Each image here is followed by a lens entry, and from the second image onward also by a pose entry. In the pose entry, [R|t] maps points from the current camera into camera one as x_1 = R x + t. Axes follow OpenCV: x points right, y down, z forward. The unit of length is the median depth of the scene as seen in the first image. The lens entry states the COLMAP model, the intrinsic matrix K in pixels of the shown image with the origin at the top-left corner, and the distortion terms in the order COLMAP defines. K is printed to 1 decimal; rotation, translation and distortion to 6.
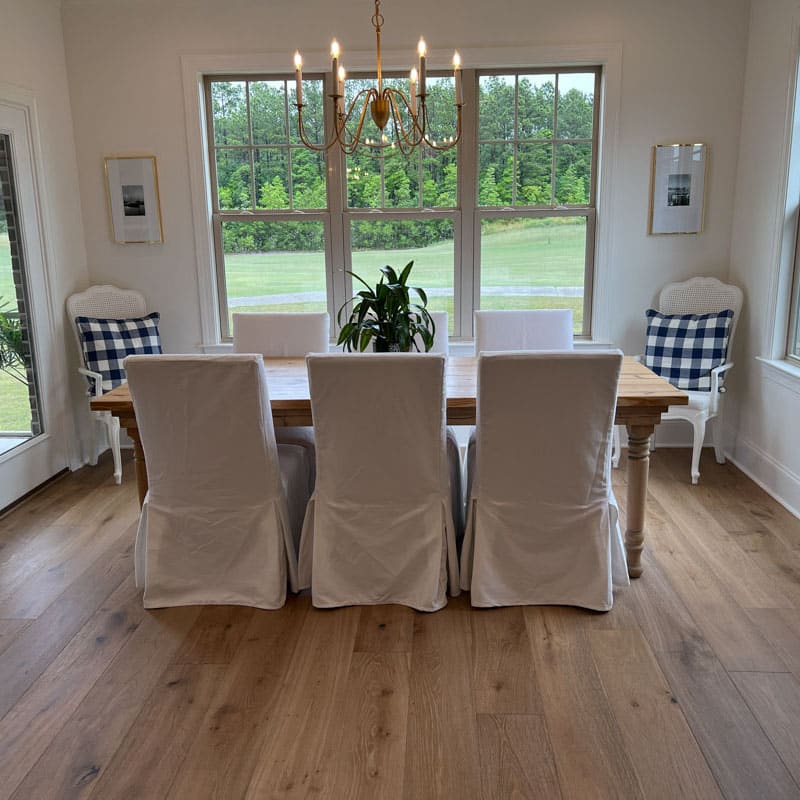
lens RADIAL K [[798.0, 0, 411.3], [0, 798.0, 400.0], [0, 0, 1]] dist [0.087157, -0.141494]
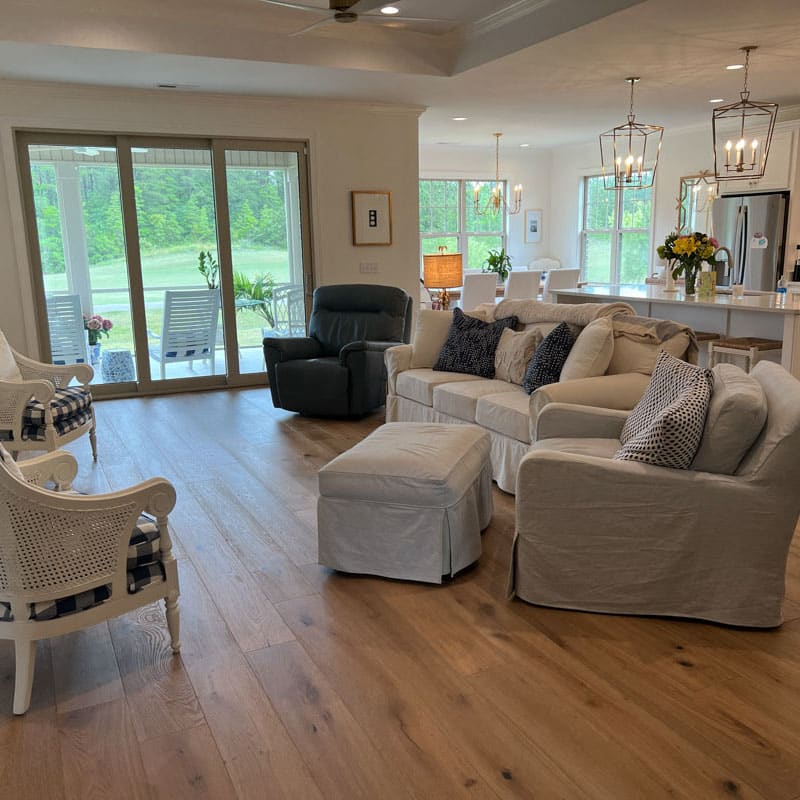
lens RADIAL K [[798.0, 0, 411.3], [0, 798.0, 400.0], [0, 0, 1]] dist [0.087157, -0.141494]
pose [[0.879313, -0.097090, 0.466242, -2.091465], [0.112588, 0.993627, -0.005424, 0.449517], [-0.462744, 0.057263, 0.884641, -1.813904]]
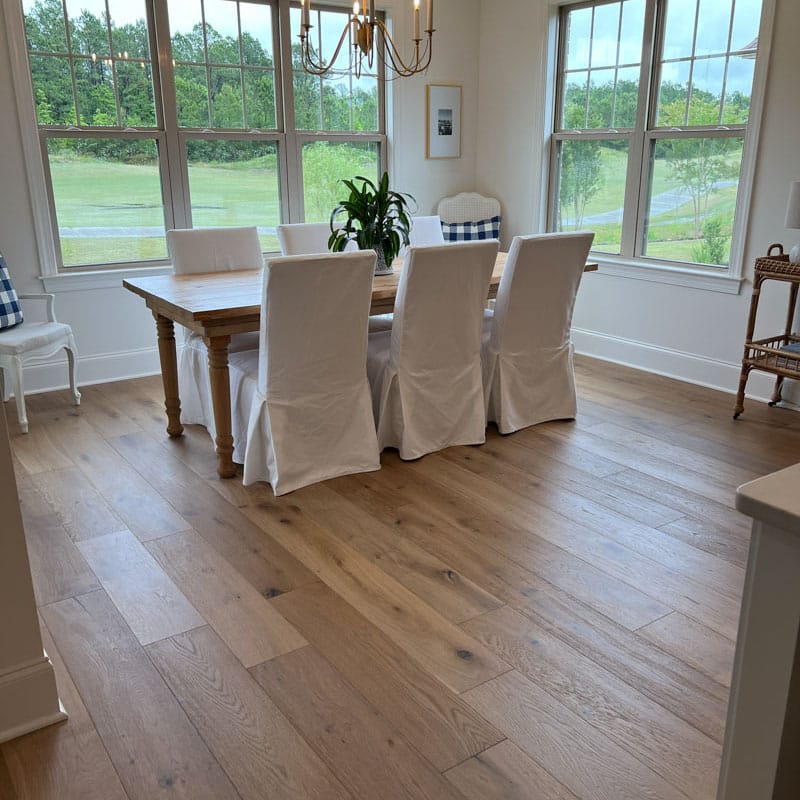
lens RADIAL K [[798.0, 0, 411.3], [0, 798.0, 400.0], [0, 0, 1]] dist [0.087157, -0.141494]
pose [[0.791990, -0.167783, 0.587028, -0.806561], [0.126861, 0.985737, 0.110586, 0.034013], [-0.597209, -0.013112, 0.801978, 0.025819]]
